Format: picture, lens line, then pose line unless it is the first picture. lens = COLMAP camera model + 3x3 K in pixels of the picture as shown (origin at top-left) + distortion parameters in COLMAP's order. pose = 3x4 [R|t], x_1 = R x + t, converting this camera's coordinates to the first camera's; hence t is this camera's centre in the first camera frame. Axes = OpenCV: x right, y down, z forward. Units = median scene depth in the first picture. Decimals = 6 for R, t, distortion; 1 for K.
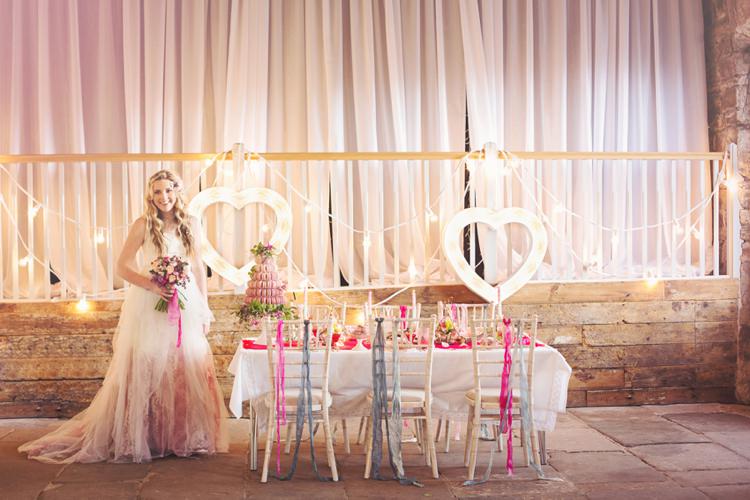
lens RADIAL K [[1101.3, 0, 375.0], [0, 1101.3, 250.0], [0, 0, 1]] dist [-0.162026, 0.022804]
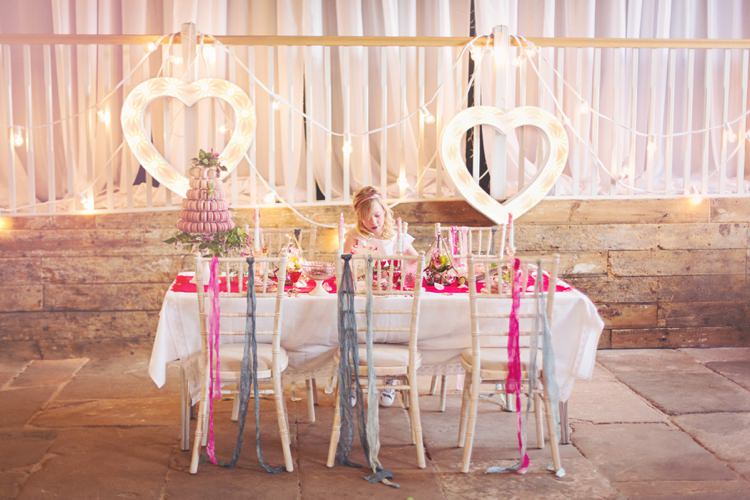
lens RADIAL K [[1044.6, 0, 375.0], [0, 1044.6, 250.0], [0, 0, 1]] dist [-0.025992, -0.001869]
pose [[0.999928, 0.010666, -0.005536, 0.018141], [-0.010070, 0.995090, 0.098461, -0.007770], [0.006559, -0.098398, 0.995125, 0.217992]]
